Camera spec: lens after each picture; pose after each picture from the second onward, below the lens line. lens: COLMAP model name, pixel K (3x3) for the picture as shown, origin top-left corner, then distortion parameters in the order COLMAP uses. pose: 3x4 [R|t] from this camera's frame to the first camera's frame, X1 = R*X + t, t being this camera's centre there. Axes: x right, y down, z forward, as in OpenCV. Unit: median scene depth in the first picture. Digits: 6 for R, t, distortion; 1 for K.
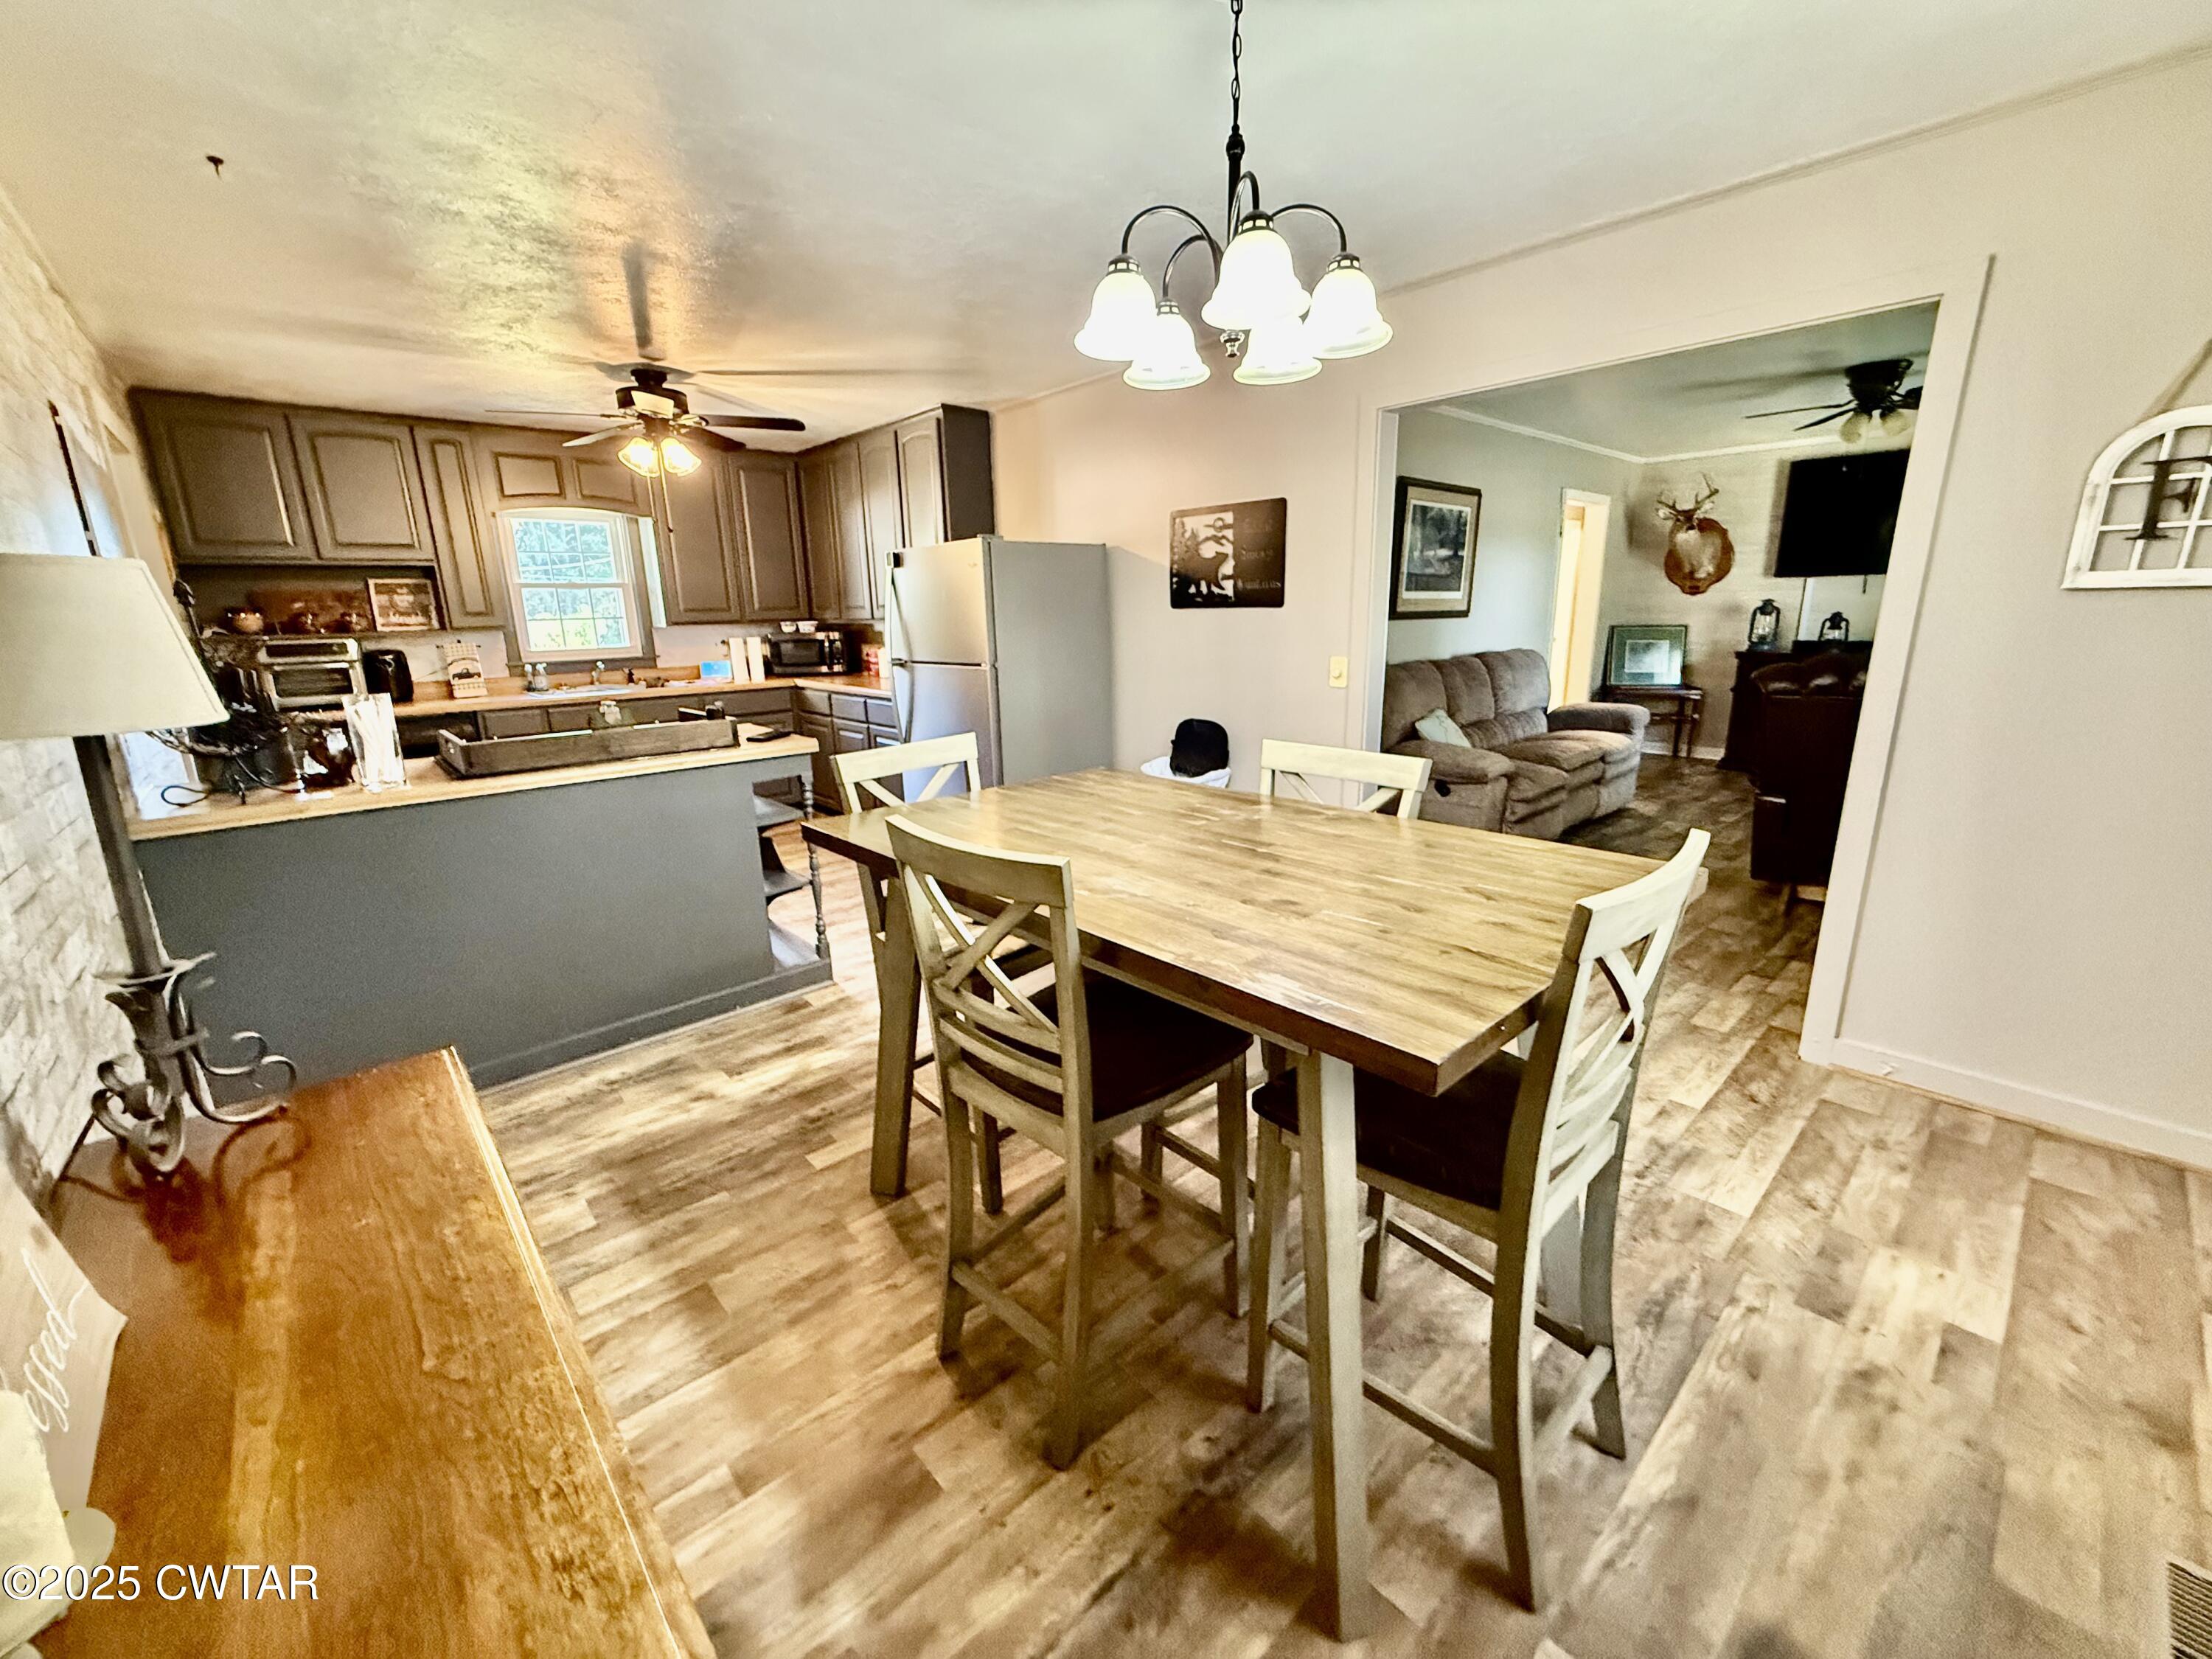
lens RADIAL K [[888.3, 0, 1103.7], [0, 888.3, 821.6], [0, 0, 1]] dist [0.001283, 0.000219]
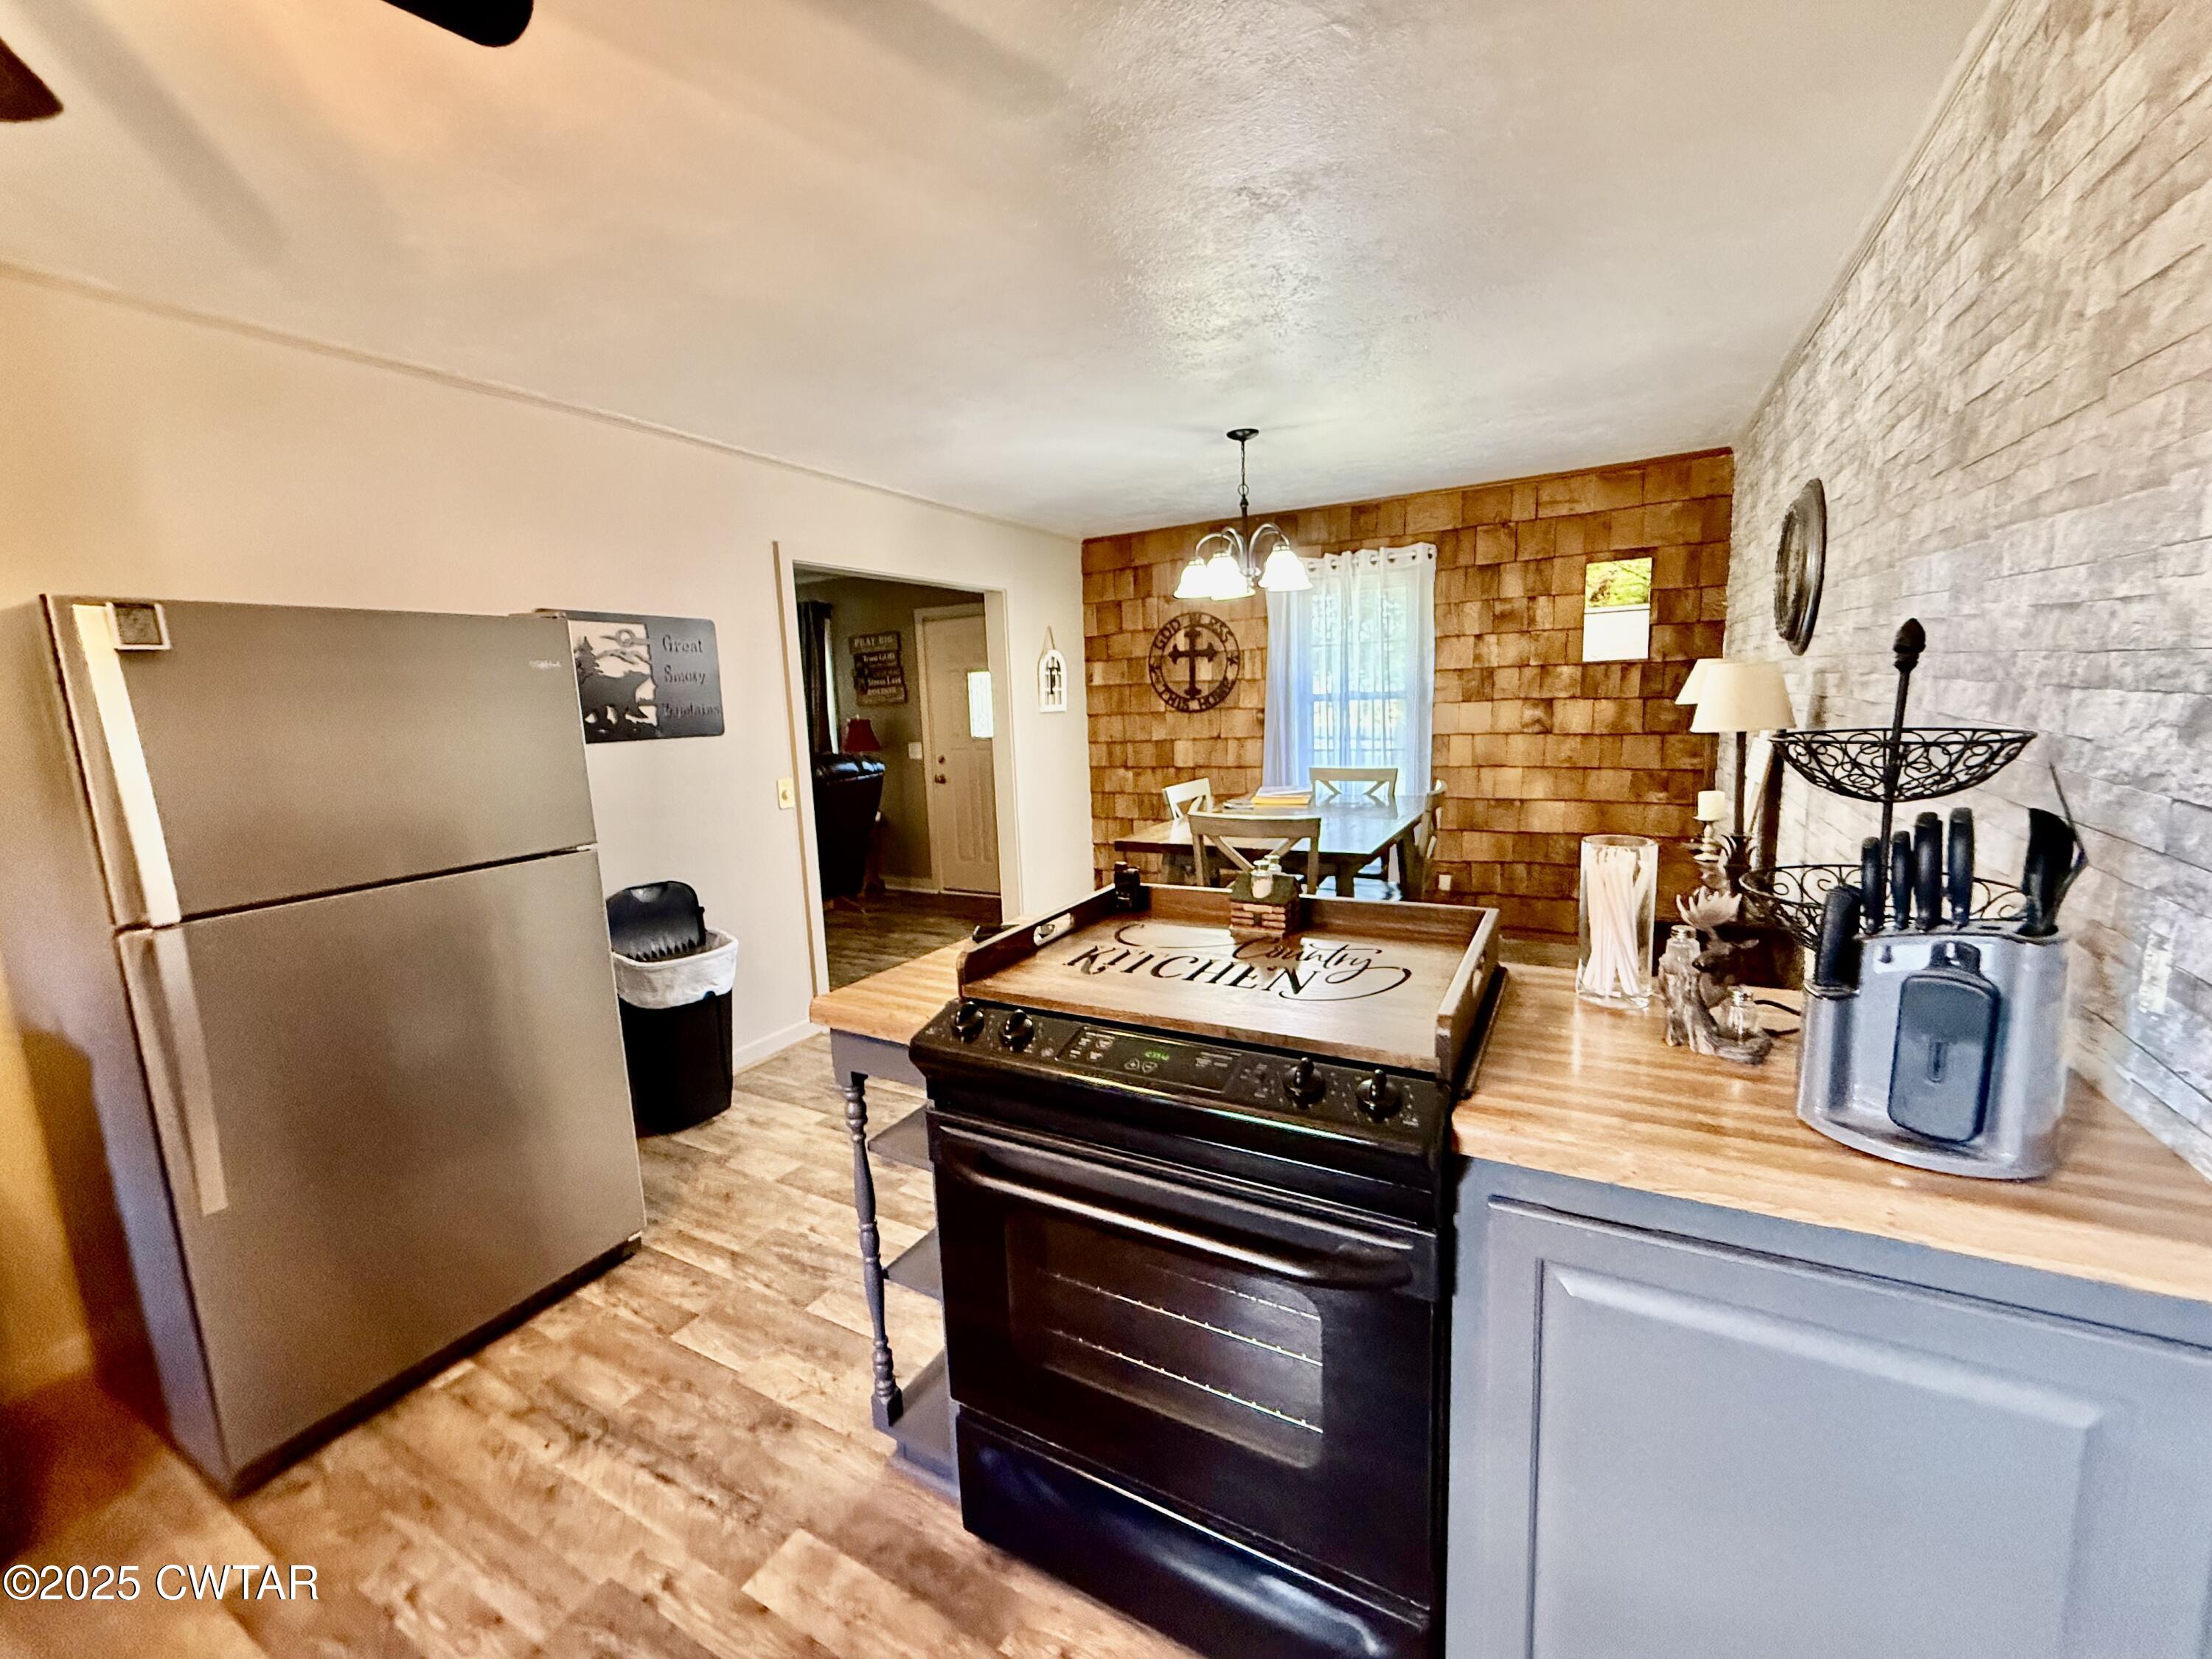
lens RADIAL K [[888.3, 0, 1106.3], [0, 888.3, 824.5], [0, 0, 1]] dist [0.001283, 0.000219]
pose [[-0.326791, -0.097540, 0.940050, -0.805304], [0.271475, 0.943054, 0.192225, -0.223838], [-0.905267, 0.318017, -0.281702, 0.930978]]
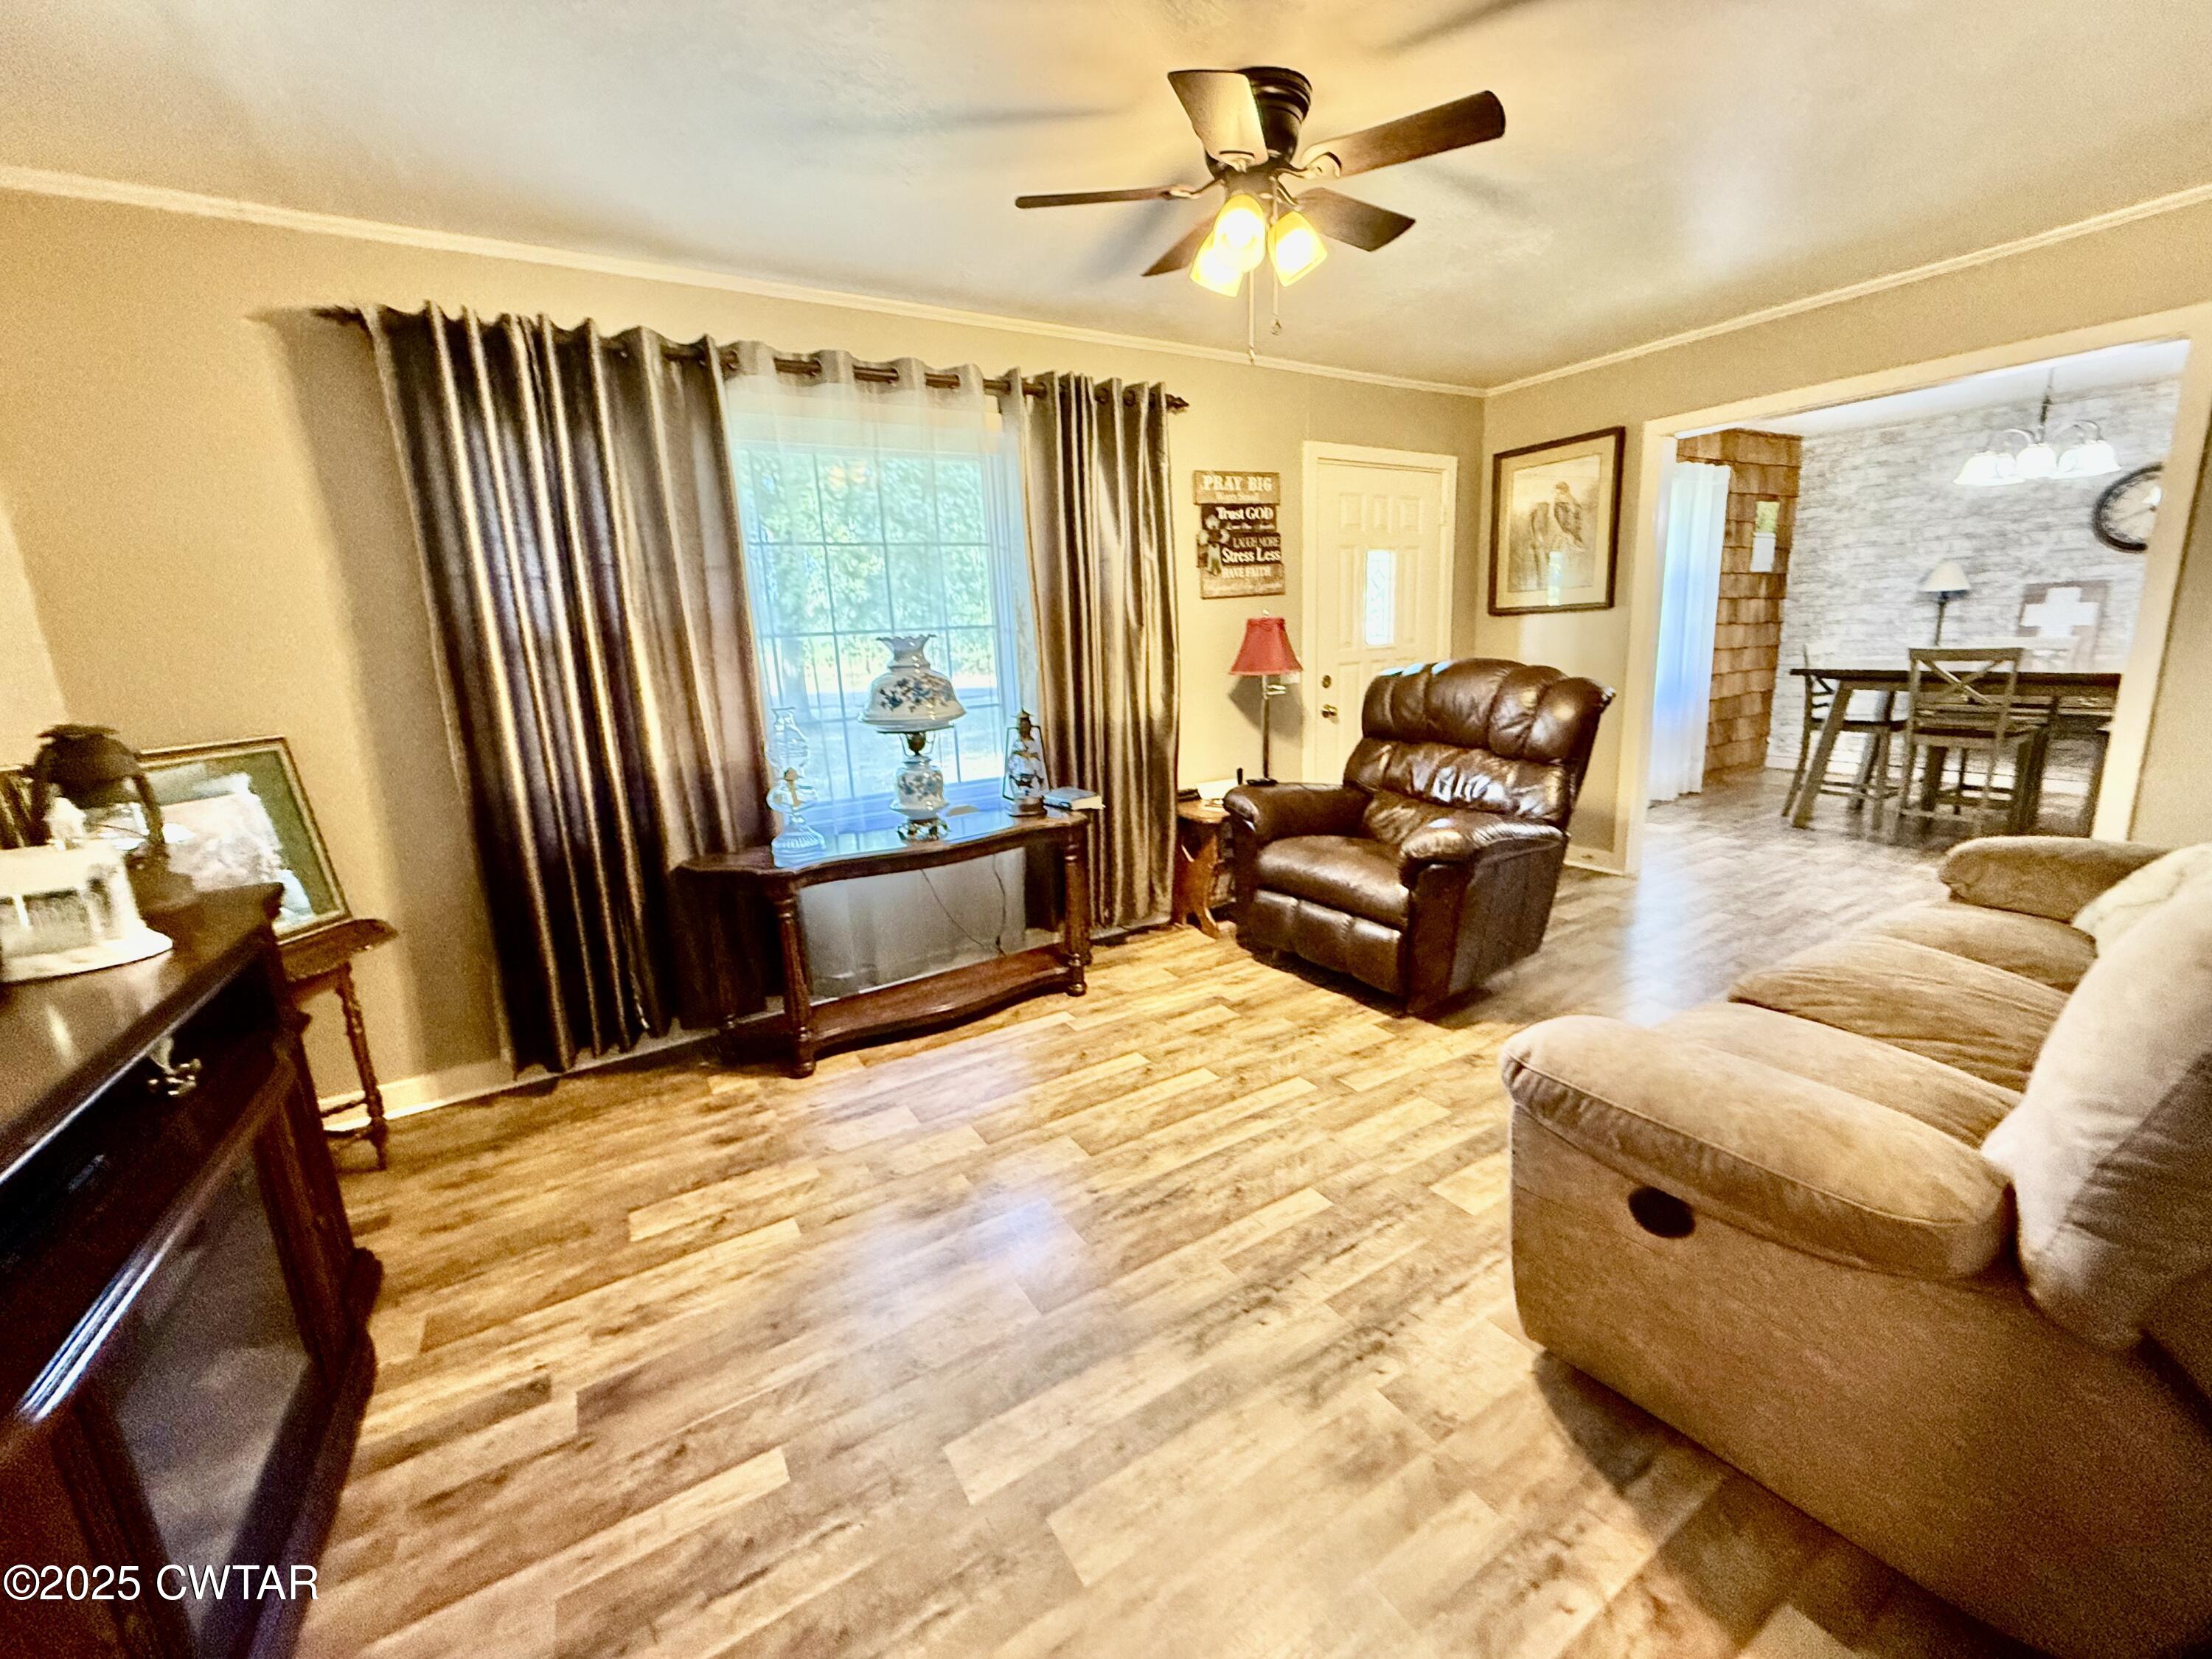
lens RADIAL K [[888.3, 0, 1110.1], [0, 888.3, 824.8], [0, 0, 1]] dist [0.001283, 0.000219]
pose [[-0.981153, 0.029773, 0.190924, 1.029004], [0.111211, 0.895019, 0.431941, -0.463978], [-0.158021, 0.445033, -0.881462, 1.850853]]
